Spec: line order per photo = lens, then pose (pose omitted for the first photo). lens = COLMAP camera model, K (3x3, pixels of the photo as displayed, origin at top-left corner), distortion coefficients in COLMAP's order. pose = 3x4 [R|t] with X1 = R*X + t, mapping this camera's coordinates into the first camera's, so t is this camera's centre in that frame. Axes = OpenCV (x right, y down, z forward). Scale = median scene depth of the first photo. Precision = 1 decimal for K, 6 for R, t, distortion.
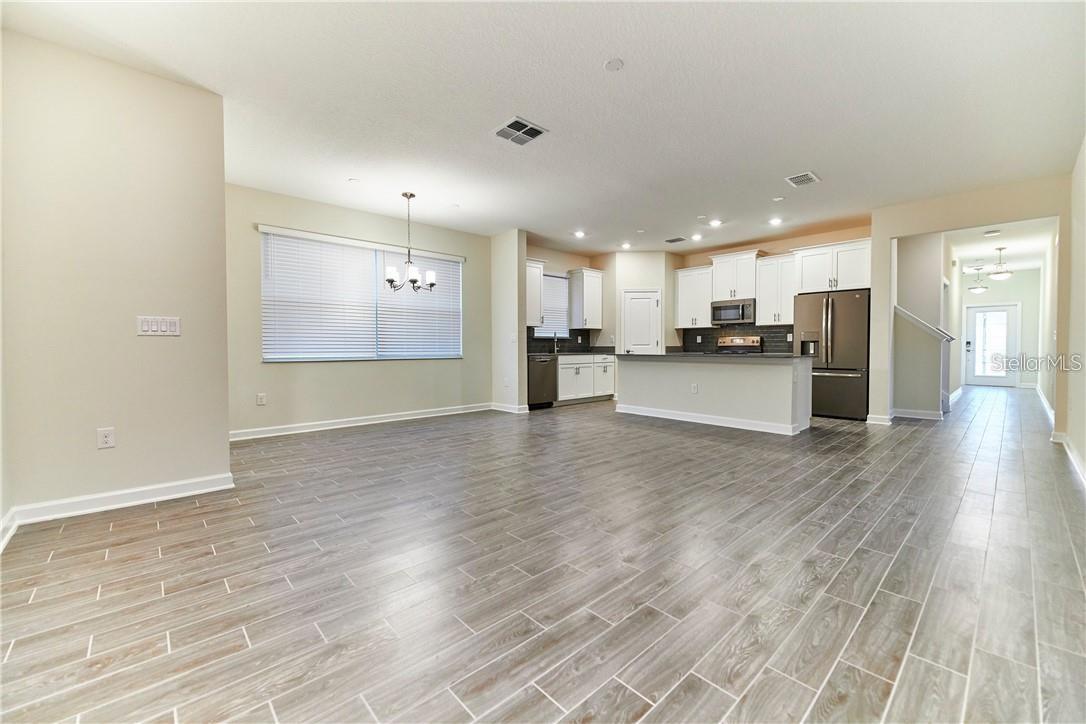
lens RADIAL K [[435.1, 0, 541.3], [0, 435.1, 353.3], [0, 0, 1]] dist [-0.001417, -0.000477]
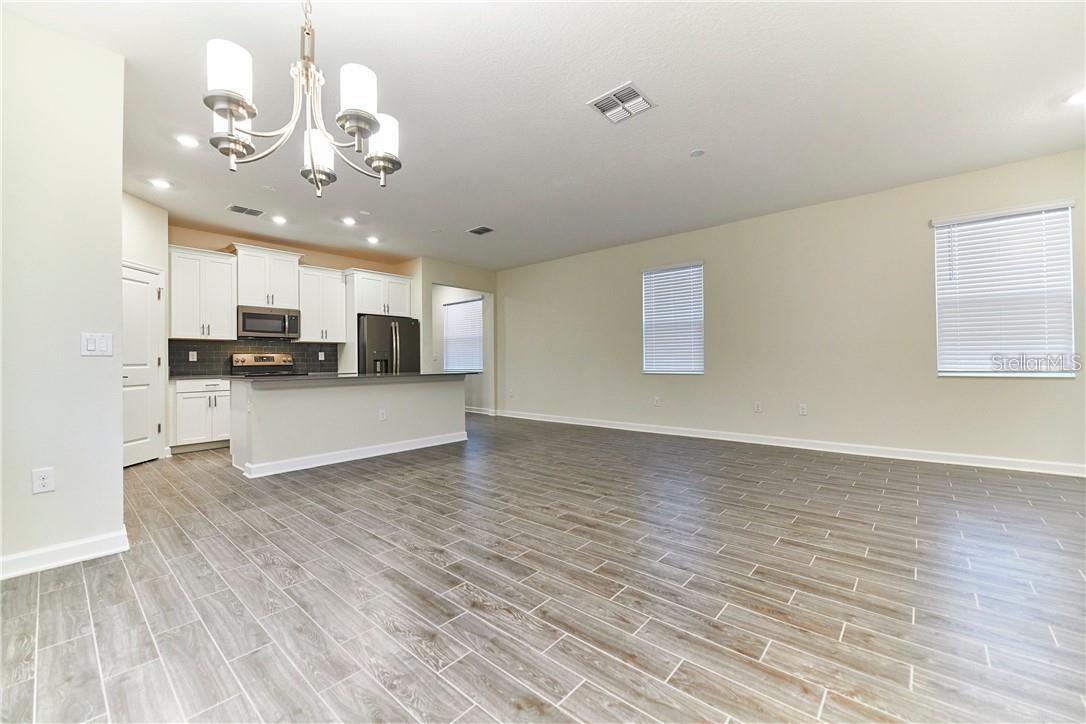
lens RADIAL K [[435.1, 0, 541.3], [0, 435.1, 353.3], [0, 0, 1]] dist [-0.001417, -0.000477]
pose [[-0.109898, 0.021286, 0.993715, -0.436660], [0.025000, 0.999514, -0.018645, -0.012783], [-0.993628, 0.022794, -0.110376, 0.644951]]
